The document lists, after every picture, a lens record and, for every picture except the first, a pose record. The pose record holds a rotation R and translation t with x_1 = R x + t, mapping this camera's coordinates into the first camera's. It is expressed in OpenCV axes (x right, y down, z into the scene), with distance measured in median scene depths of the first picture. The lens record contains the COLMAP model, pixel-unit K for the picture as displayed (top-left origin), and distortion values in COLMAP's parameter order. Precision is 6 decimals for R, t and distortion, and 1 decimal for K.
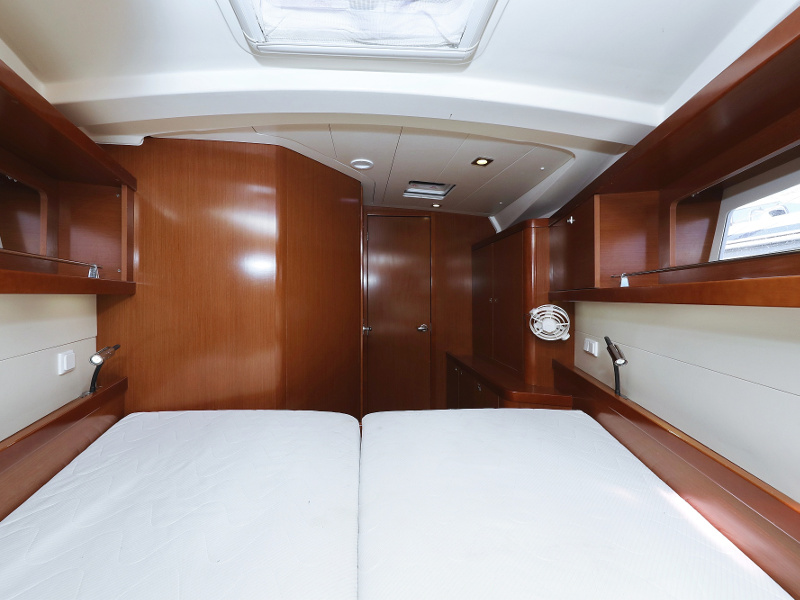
lens RADIAL K [[294.5, 0, 397.6], [0, 294.5, 296.4], [0, 0, 1]] dist [0.003903, 0.000170]
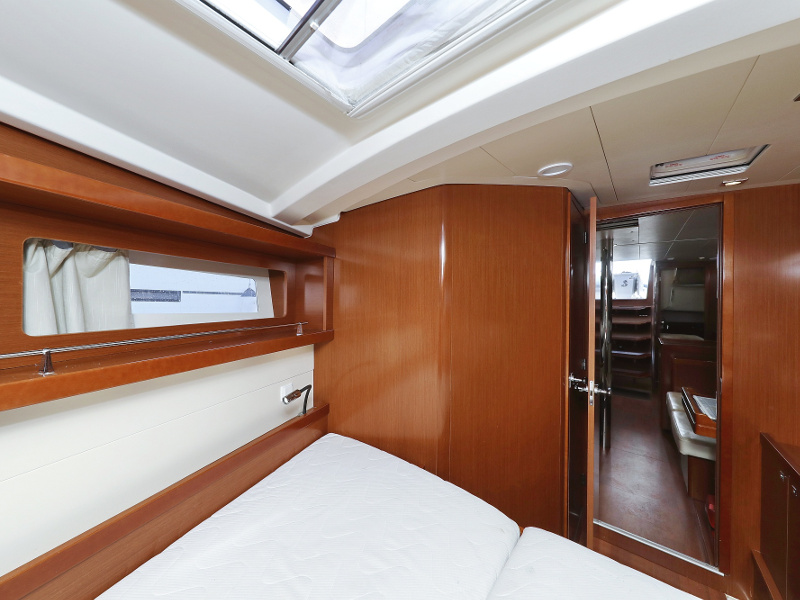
lens RADIAL K [[294.5, 0, 400.8], [0, 294.5, 298.4], [0, 0, 1]] dist [0.003903, 0.000170]
pose [[0.708481, 0.004569, -0.705715, 0.207655], [-0.009779, 0.999947, -0.003344, -0.180220], [0.705662, 0.009270, 0.708488, 0.306015]]
